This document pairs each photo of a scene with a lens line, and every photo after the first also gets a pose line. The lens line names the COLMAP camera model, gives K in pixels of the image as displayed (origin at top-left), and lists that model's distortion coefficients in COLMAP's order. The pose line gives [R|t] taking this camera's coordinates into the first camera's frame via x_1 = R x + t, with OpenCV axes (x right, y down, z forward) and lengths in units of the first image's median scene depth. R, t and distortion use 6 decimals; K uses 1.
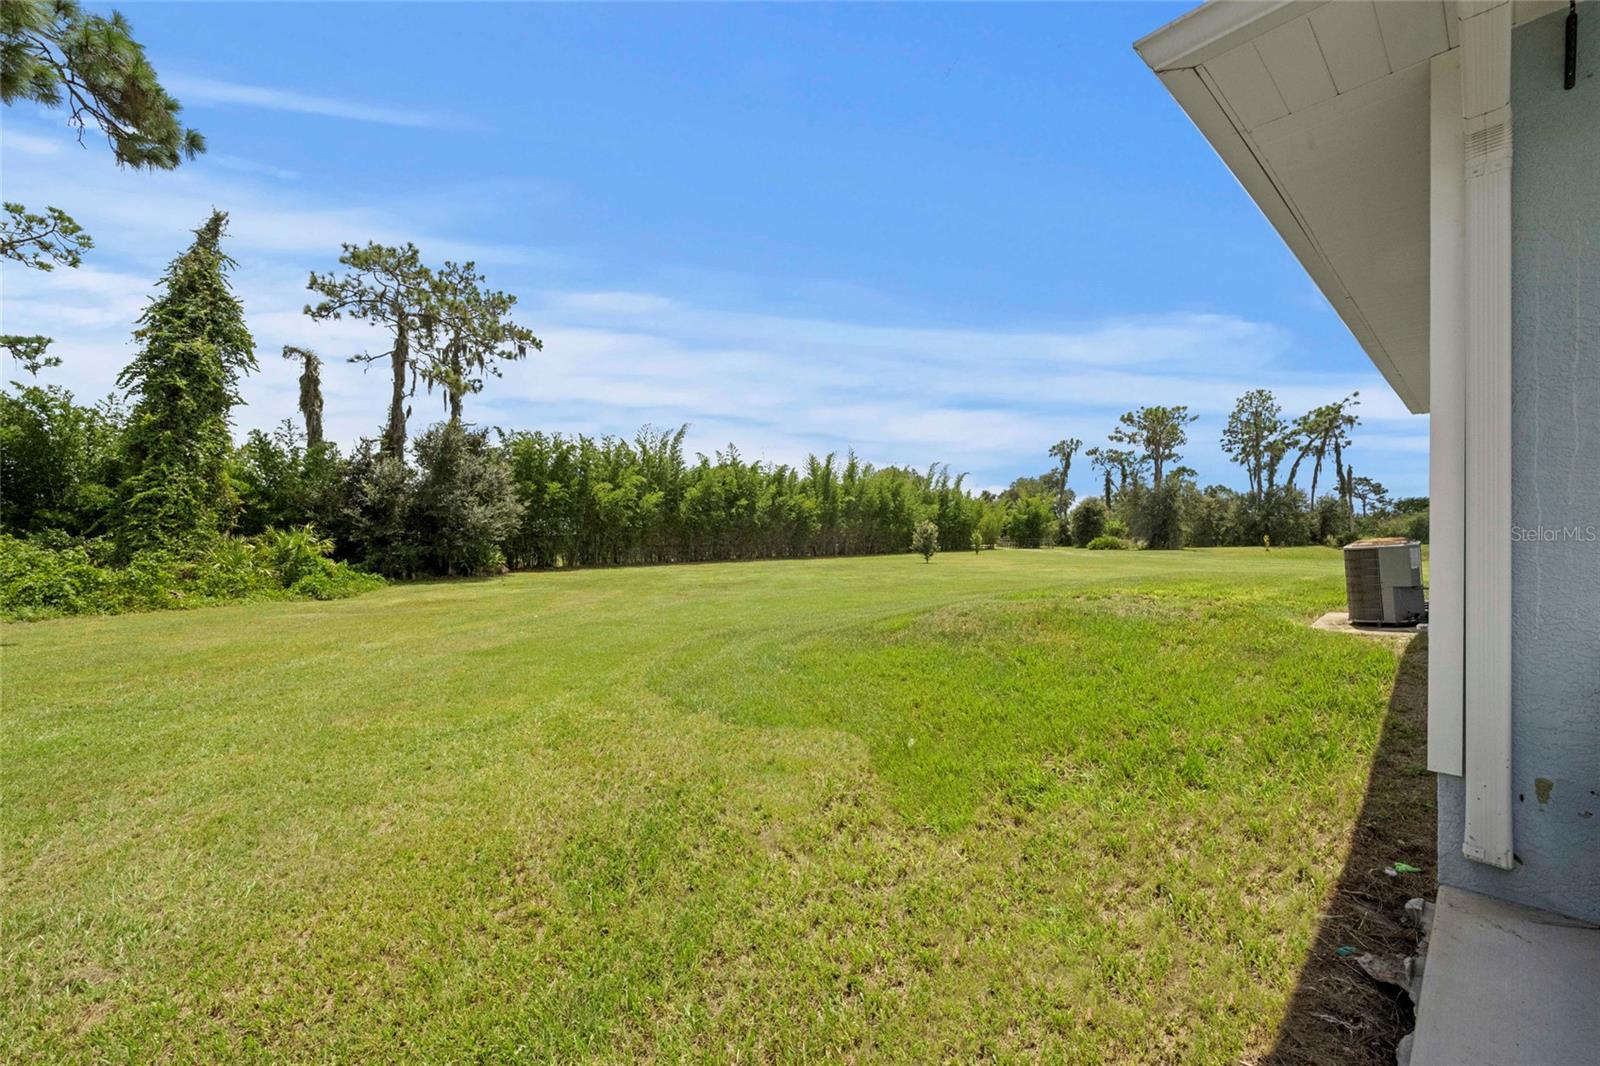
lens RADIAL K [[637.9, 0, 799.4], [0, 637.9, 544.9], [0, 0, 1]] dist [-0.002320, 0.000078]
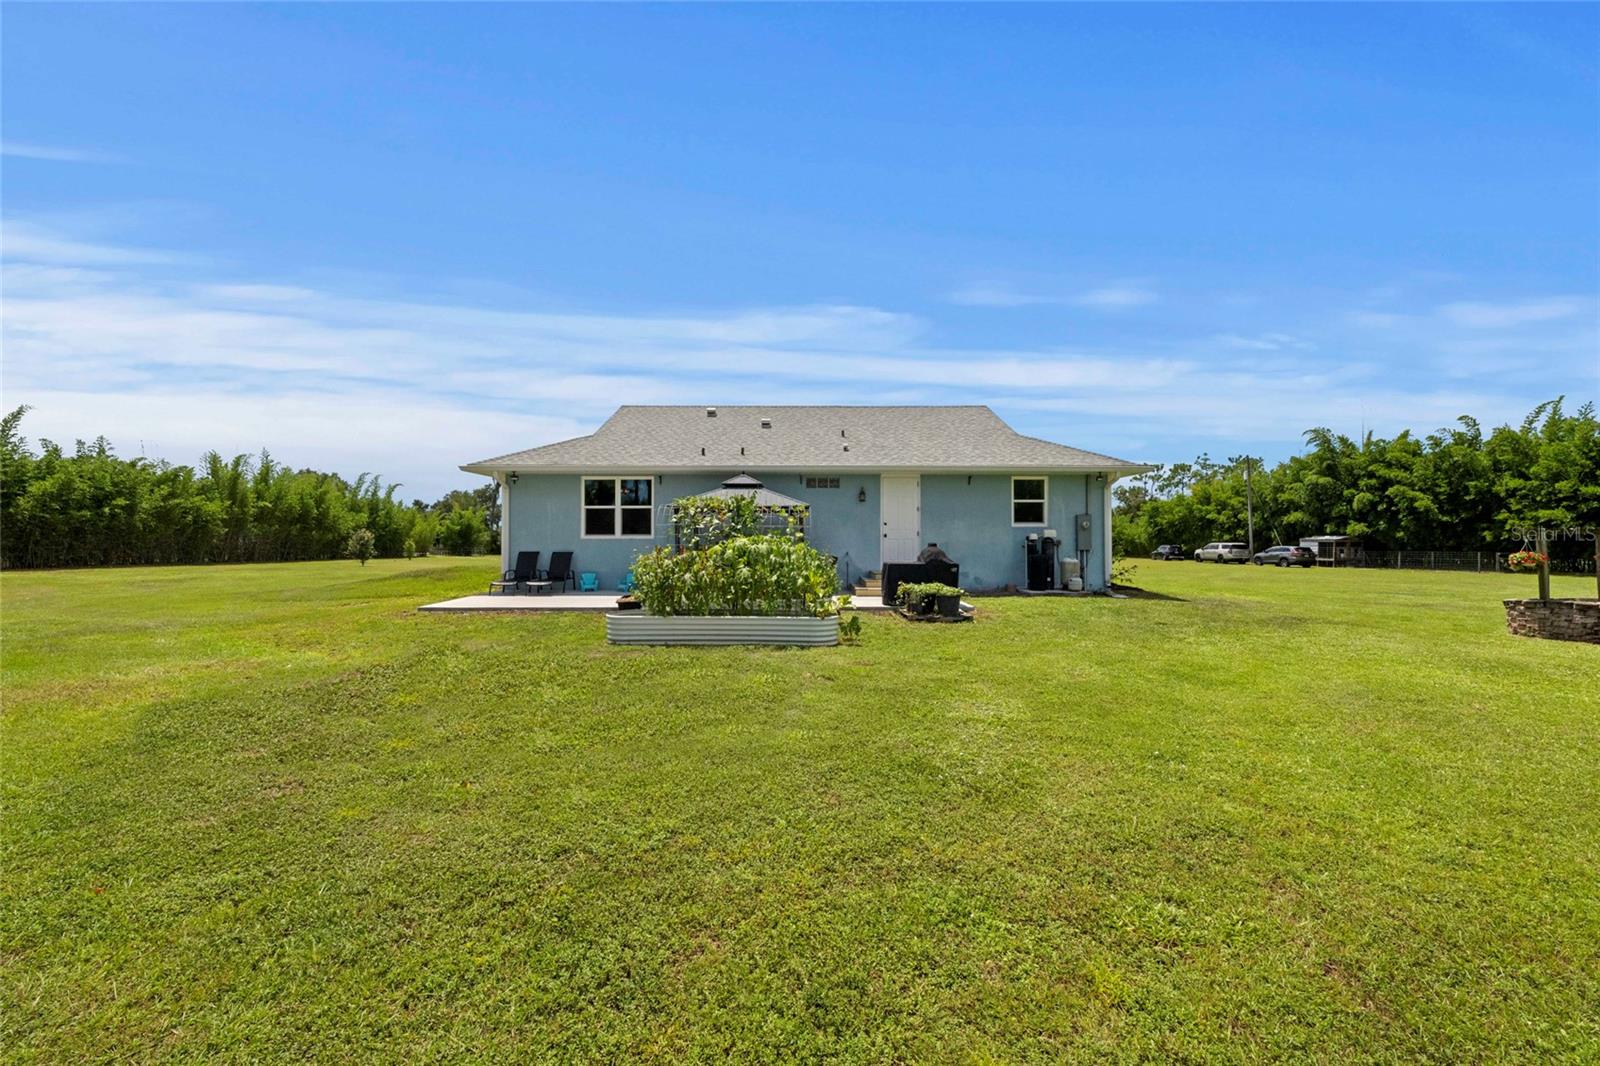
lens RADIAL K [[637.9, 0, 808.4], [0, 637.9, 541.3], [0, 0, 1]] dist [-0.002320, 0.000078]
pose [[0.668433, 0.023796, 0.743391, -0.080329], [-0.008567, 0.999668, -0.024297, 0.002058], [-0.743723, 0.009872, 0.668415, -0.249523]]
